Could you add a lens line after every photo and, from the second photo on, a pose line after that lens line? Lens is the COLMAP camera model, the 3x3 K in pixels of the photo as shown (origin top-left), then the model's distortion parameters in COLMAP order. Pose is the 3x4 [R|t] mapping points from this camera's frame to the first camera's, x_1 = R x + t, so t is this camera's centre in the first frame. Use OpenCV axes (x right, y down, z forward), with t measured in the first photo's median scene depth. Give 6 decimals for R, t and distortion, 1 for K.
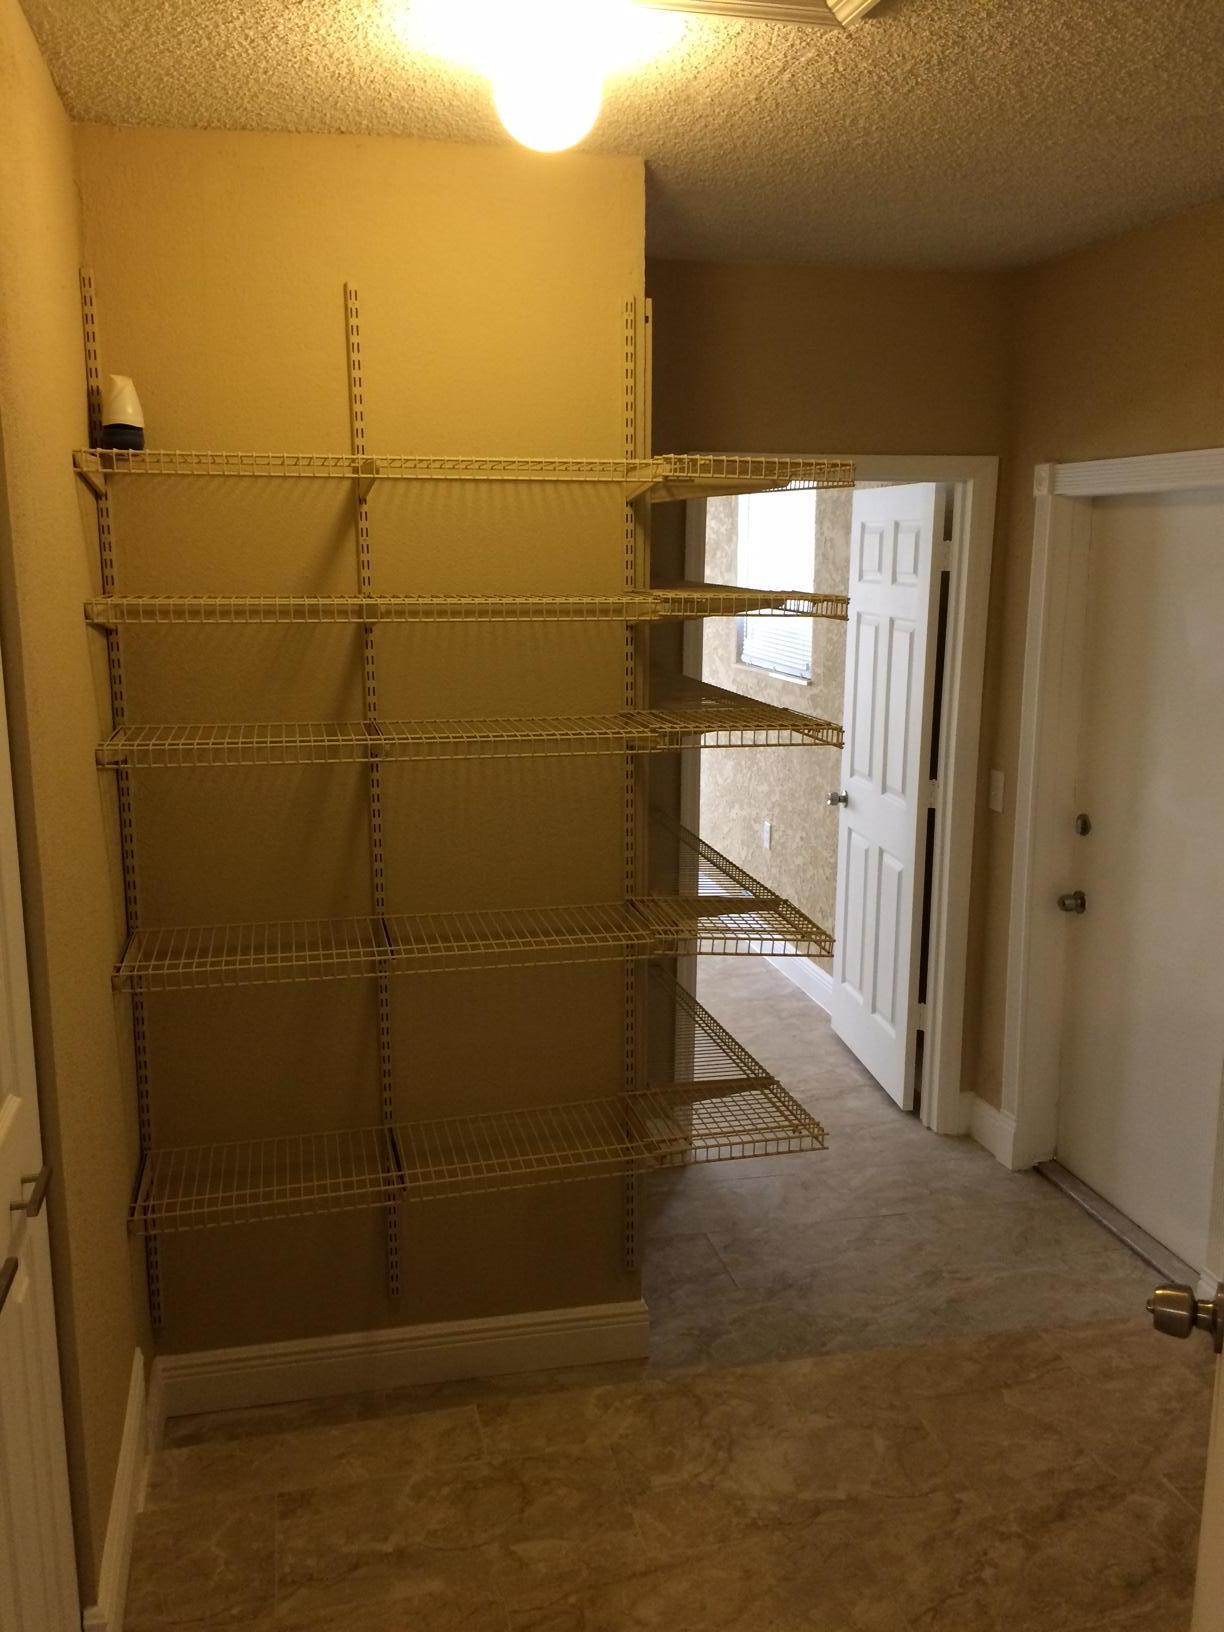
lens RADIAL K [[1389.0, 0, 612.0], [0, 1389.0, 816.0], [0, 0, 1]] dist [0.000181, 0.000100]
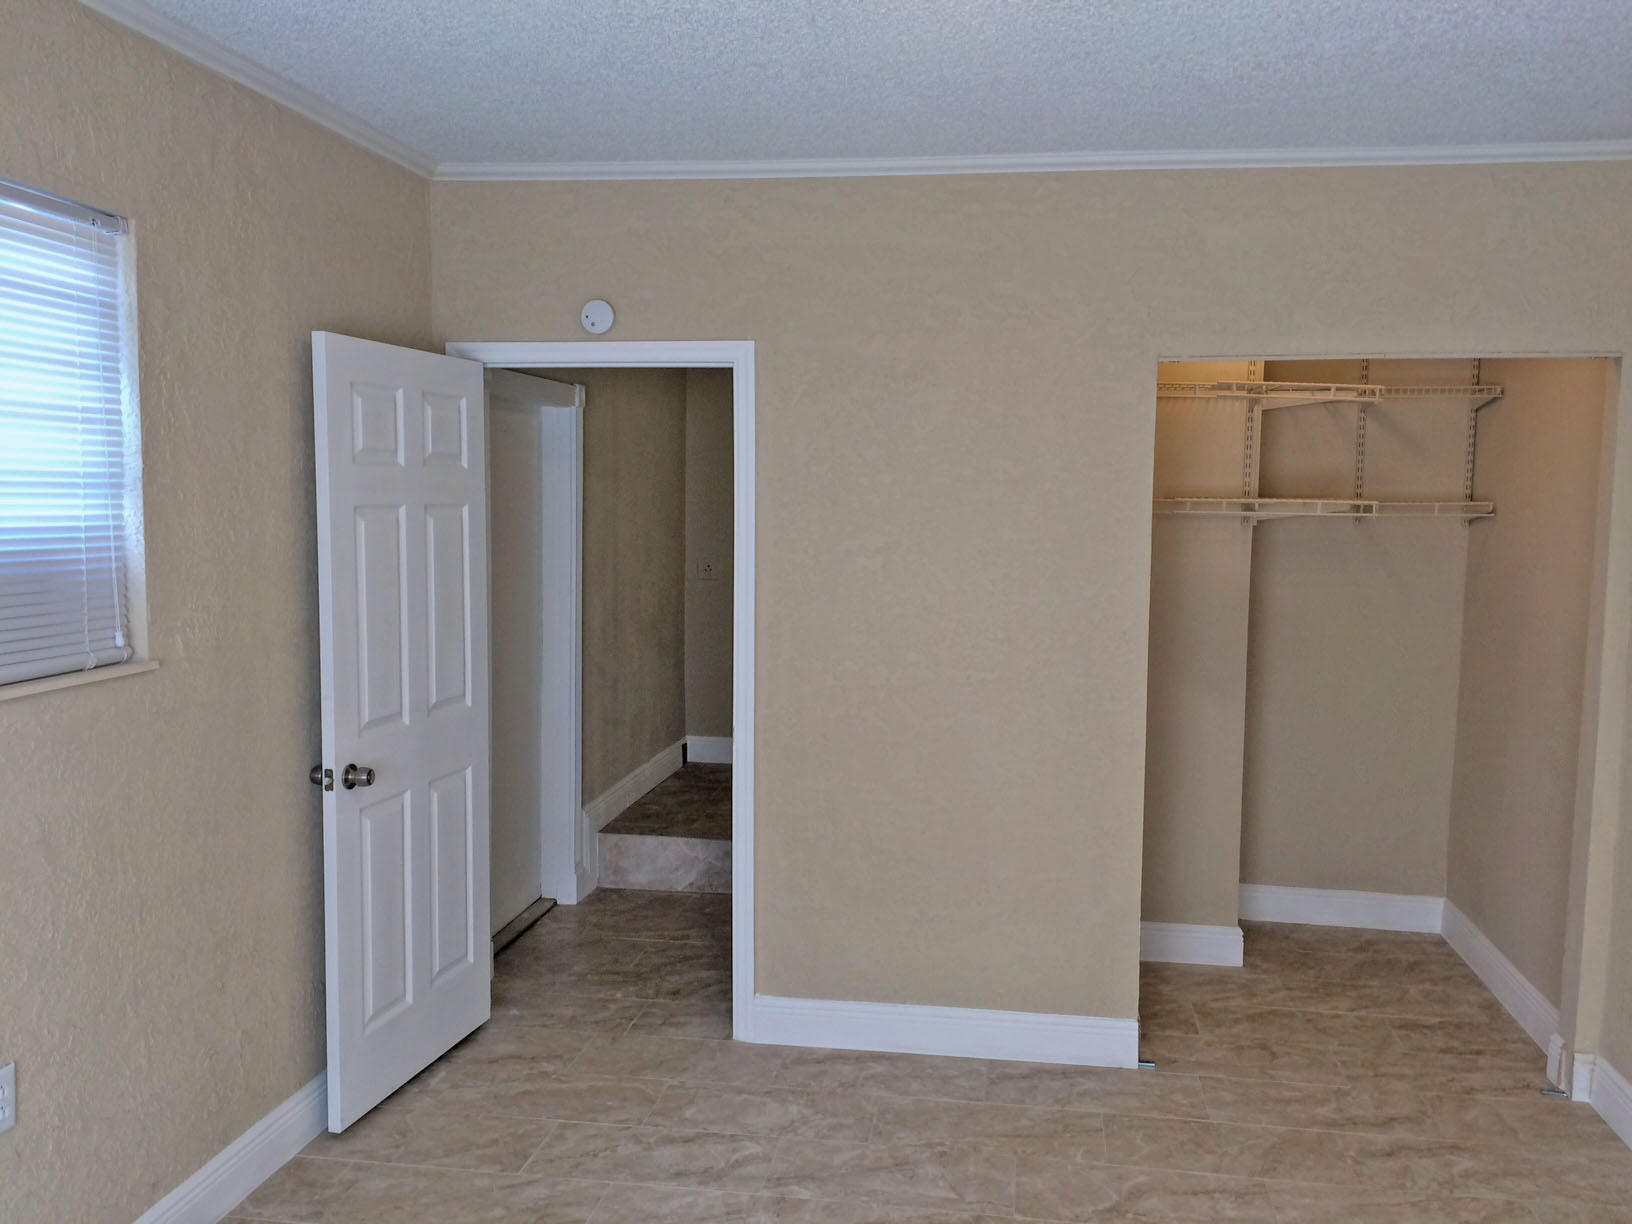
lens RADIAL K [[1389.0, 0, 816.0], [0, 1389.0, 612.0], [0, 0, 1]] dist [0.000181, 0.000100]
pose [[-0.926643, -0.049174, 0.372713, -0.390752], [0.055304, 0.962792, 0.264524, -0.340385], [-0.371853, 0.265732, -0.889445, 1.967144]]
